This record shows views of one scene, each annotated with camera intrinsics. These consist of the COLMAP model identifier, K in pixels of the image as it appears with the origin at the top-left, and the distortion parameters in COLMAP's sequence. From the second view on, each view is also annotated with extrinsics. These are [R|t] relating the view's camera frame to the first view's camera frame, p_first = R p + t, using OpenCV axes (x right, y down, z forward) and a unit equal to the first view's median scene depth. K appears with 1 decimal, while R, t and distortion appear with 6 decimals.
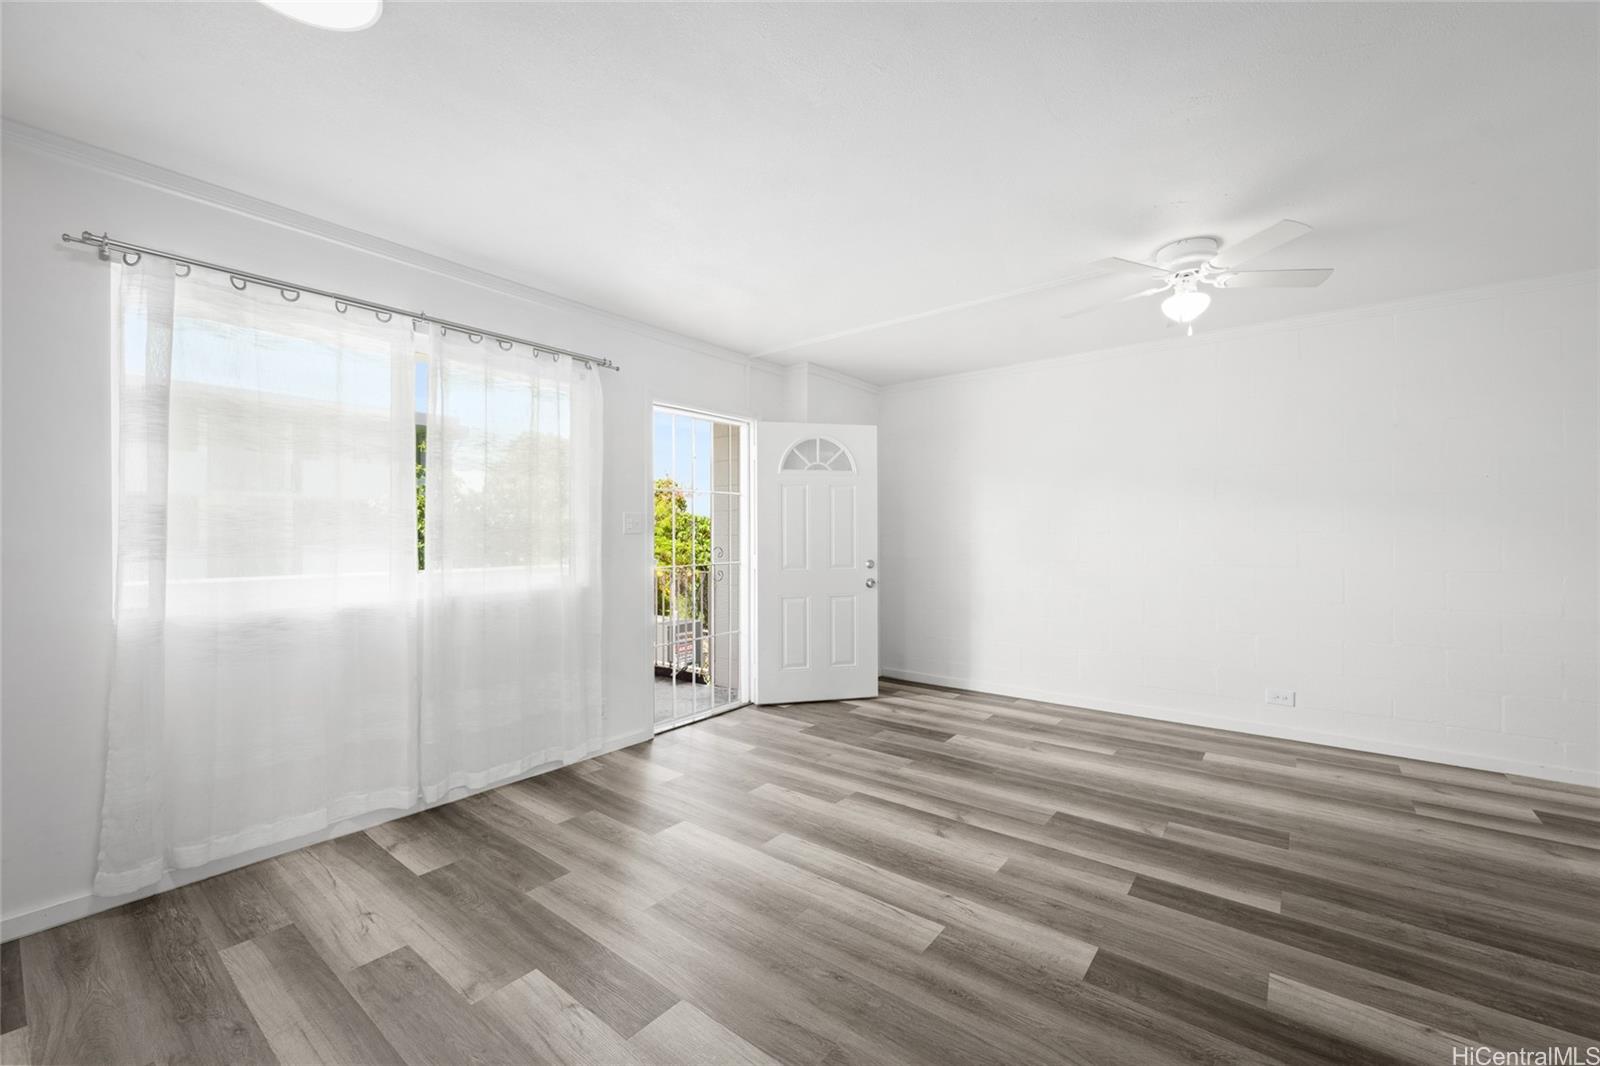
lens RADIAL K [[638.3, 0, 800.0], [0, 638.3, 533.0], [0, 0, 1]] dist [0.003387, -0.000090]
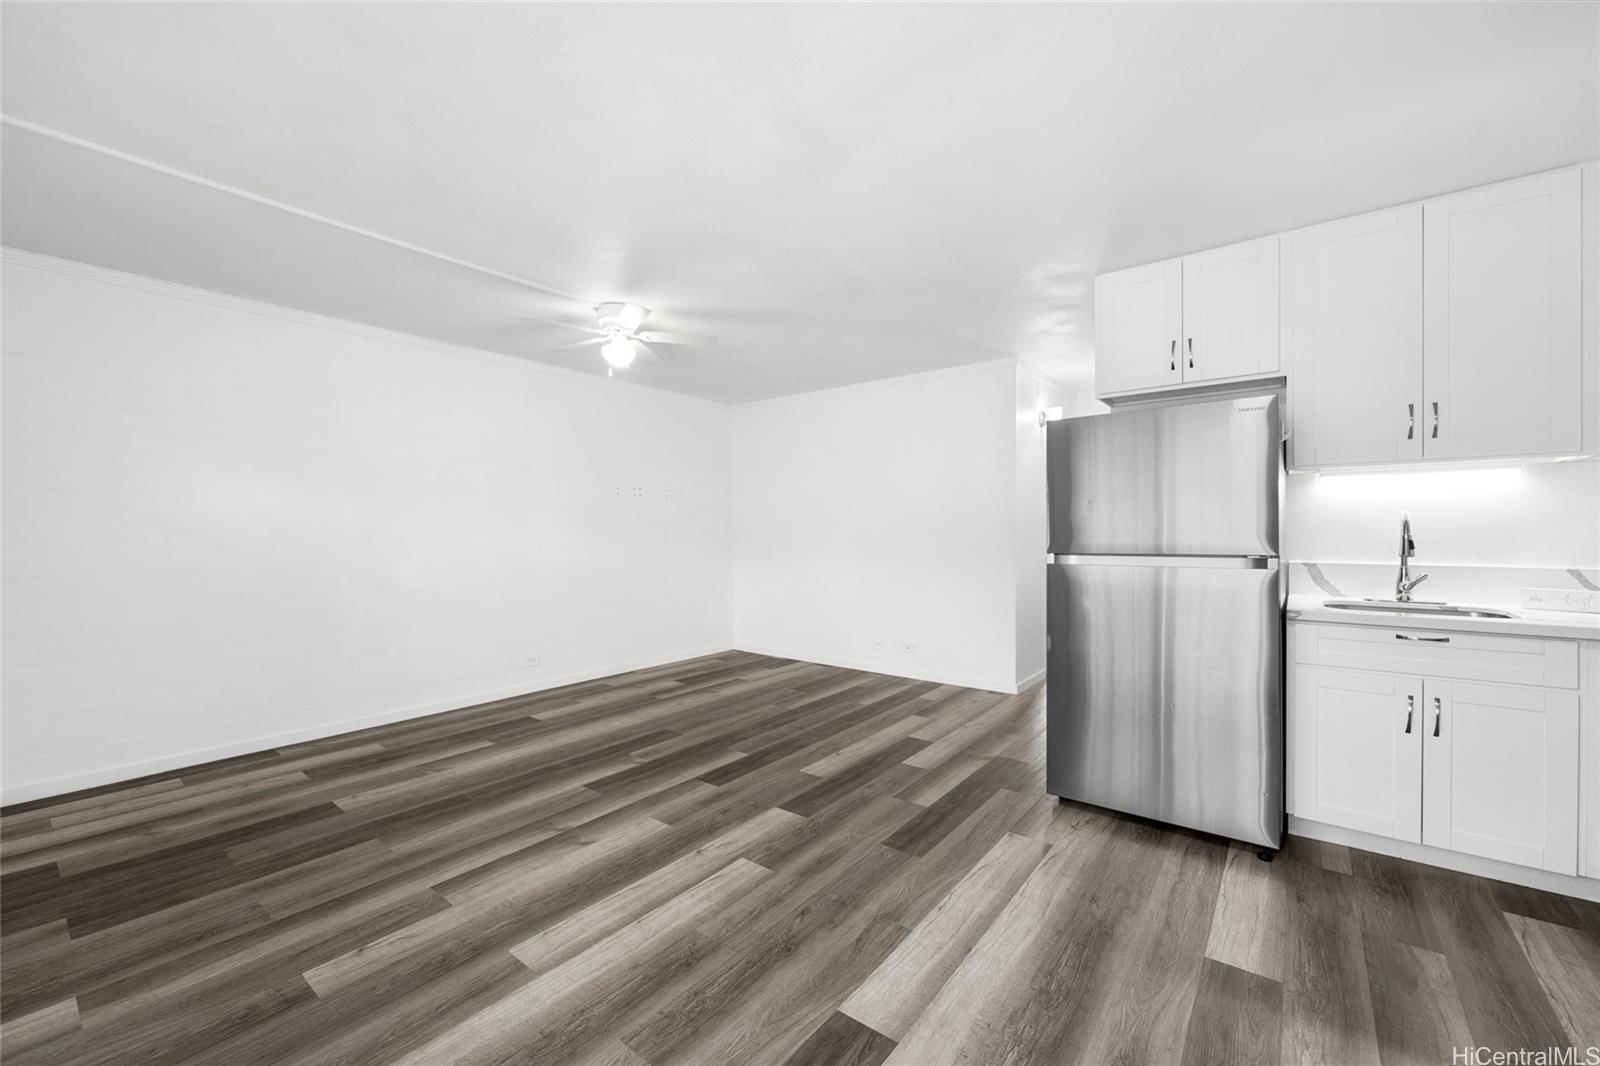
lens RADIAL K [[642.2, 0, 803.4], [0, 642.2, 532.8], [0, 0, 1]] dist [-0.000831, -0.000244]
pose [[-0.004263, -0.002944, 0.999987, -0.726536], [0.000713, 0.999995, 0.002947, 0.004383], [-0.999991, 0.000726, -0.004261, 0.666381]]
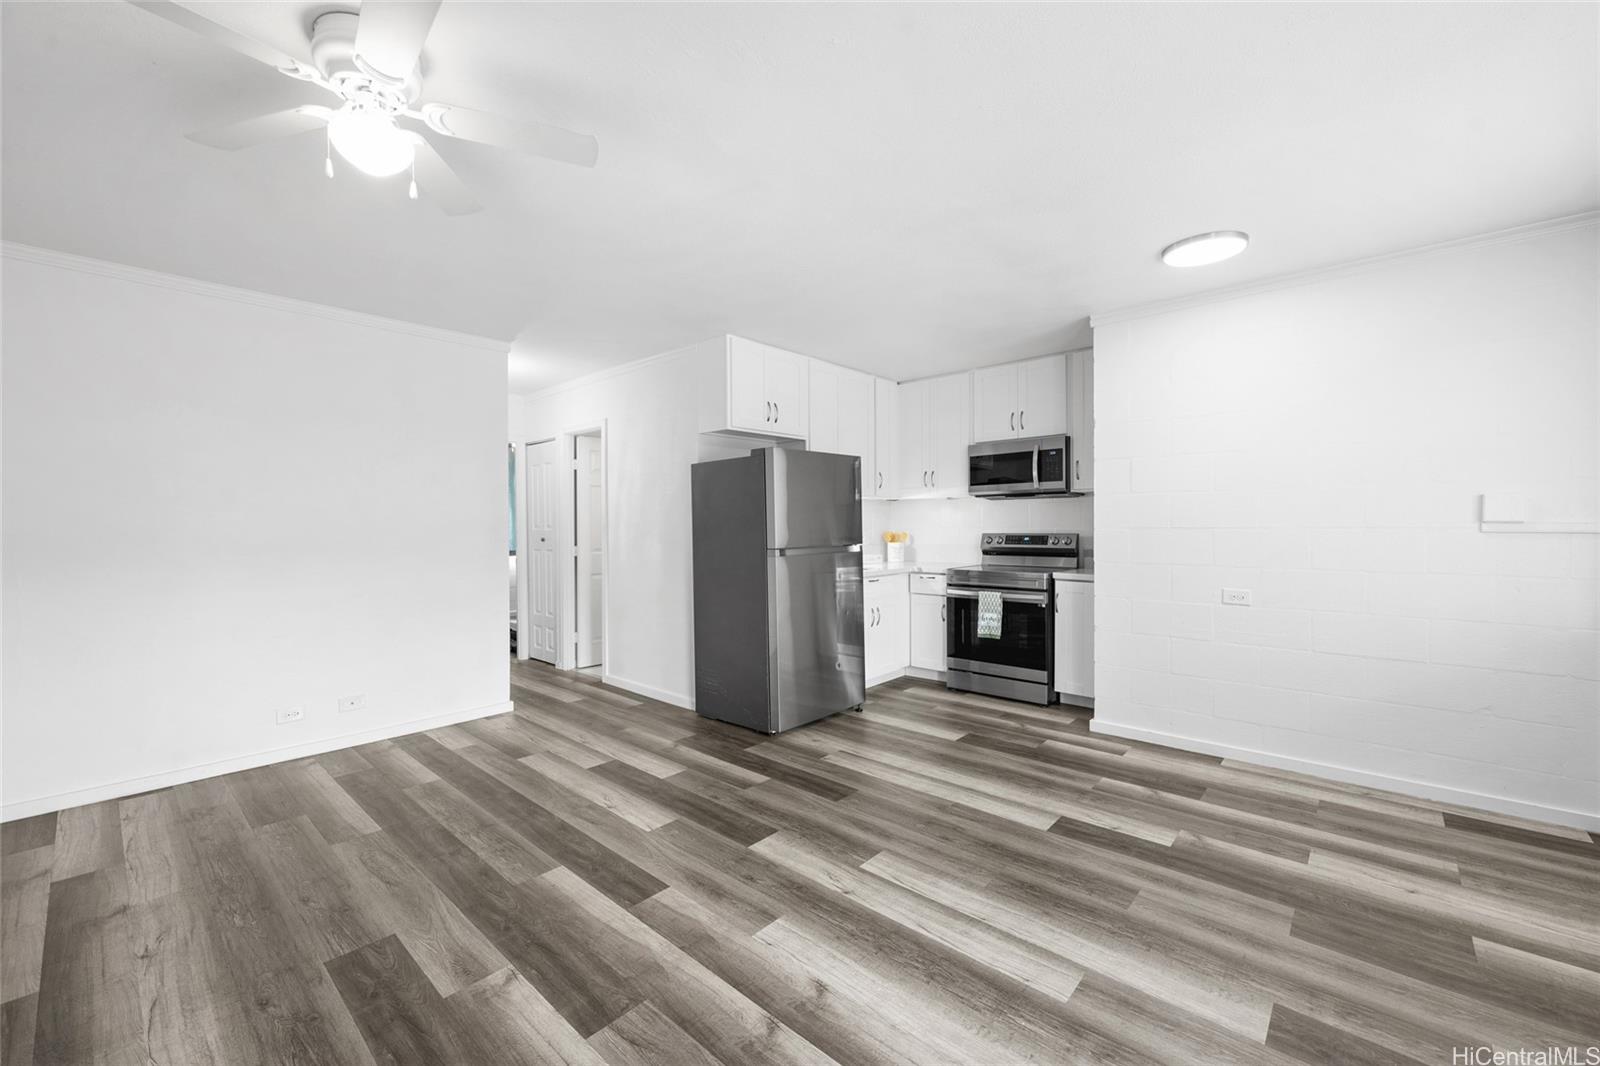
lens RADIAL K [[638.3, 0, 800.0], [0, 638.3, 533.0], [0, 0, 1]] dist [0.003387, -0.000090]
pose [[-0.997545, 0.007127, 0.069667, 0.187329], [0.007874, 0.999914, 0.010445, -0.006427], [-0.069587, 0.010968, -0.997516, 1.624988]]
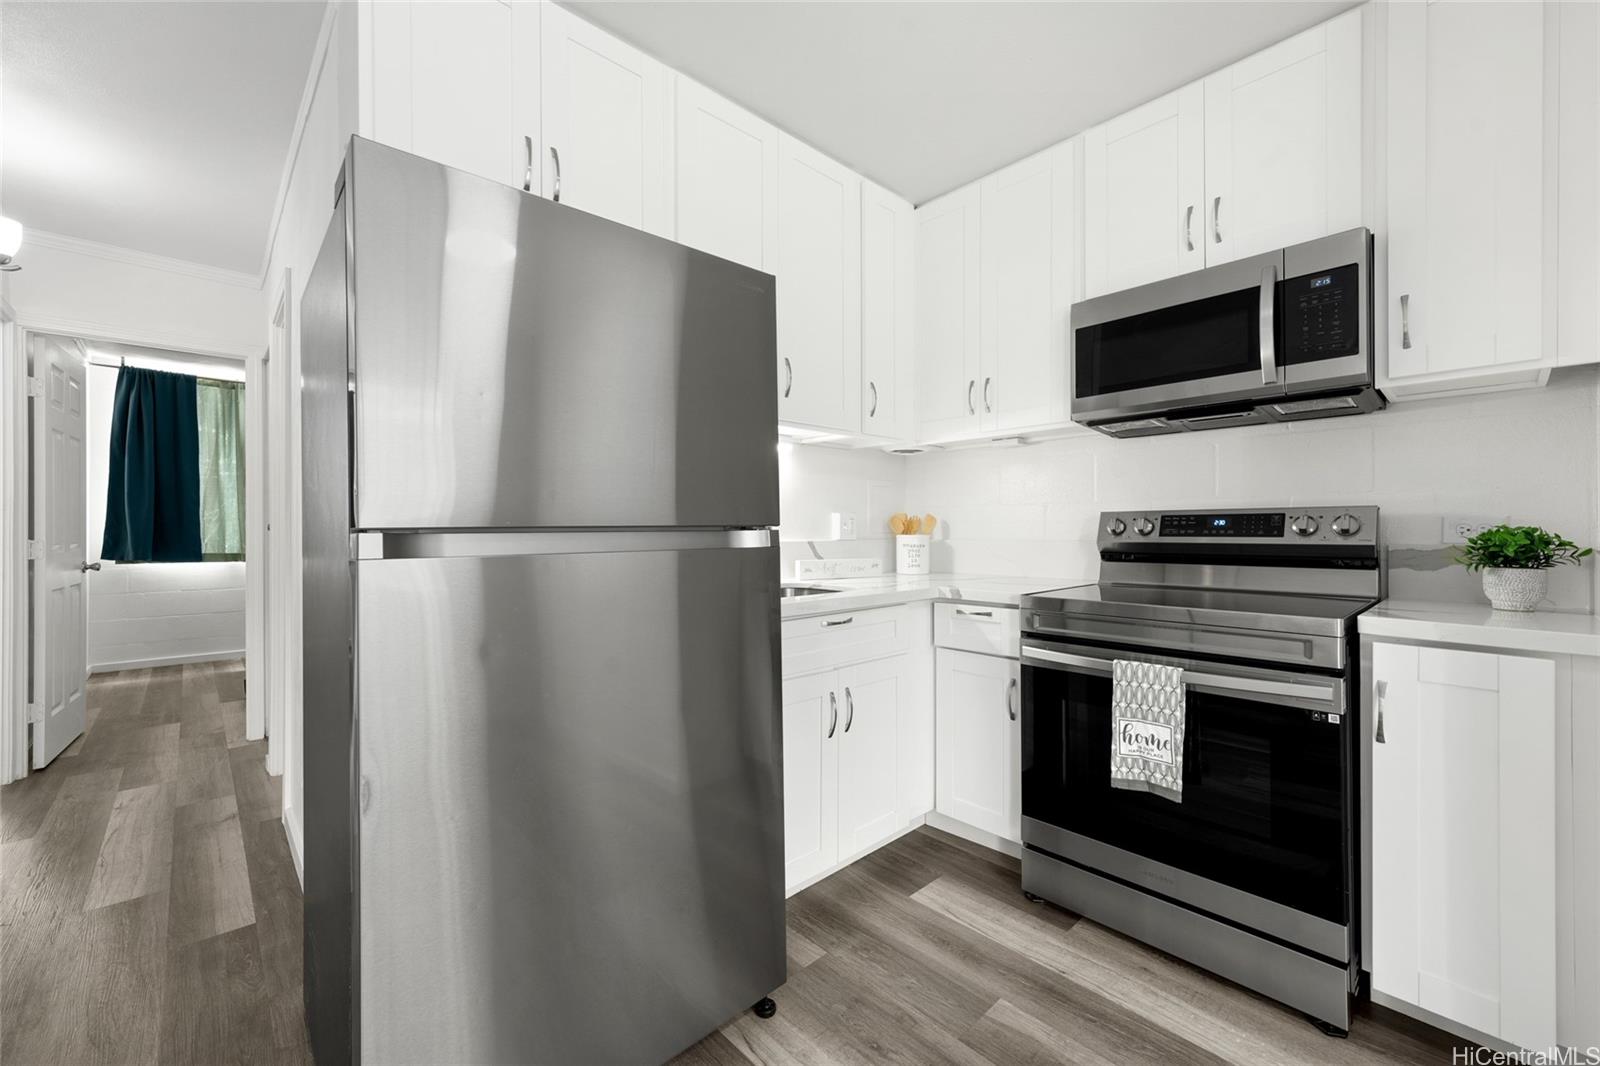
lens RADIAL K [[646.1, 0, 796.7], [0, 646.1, 527.7], [0, 0, 1]] dist [0.000643, 0.000174]
pose [[-0.987663, 0.004262, 0.156535, 0.038908], [0.003505, 0.999981, -0.005114, 0.042994], [-0.156554, -0.004502, -0.987659, 0.574876]]
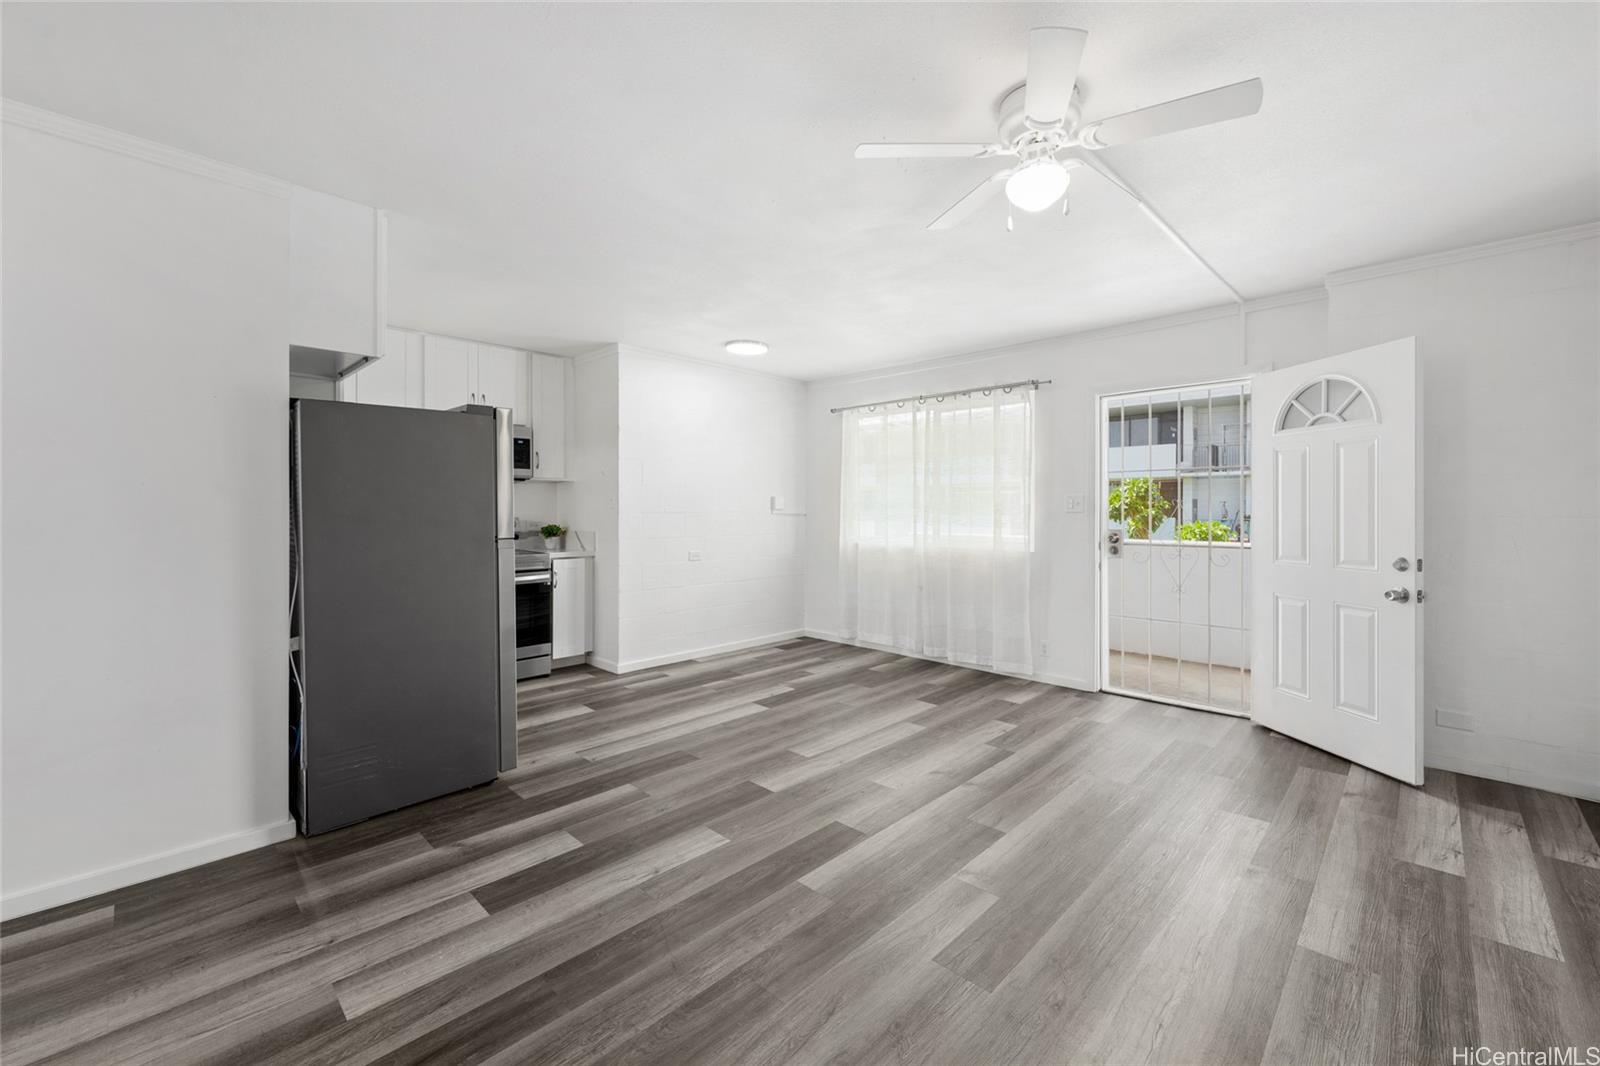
lens RADIAL K [[647.2, 0, 804.2], [0, 647.2, 508.9], [0, 0, 1]] dist [0.003114, 0.000234]
pose [[-0.100540, -0.000859, -0.994933, 1.387999], [-0.000466, 1.000000, -0.000816, -0.006344], [0.994933, 0.000382, -0.100541, 0.863298]]
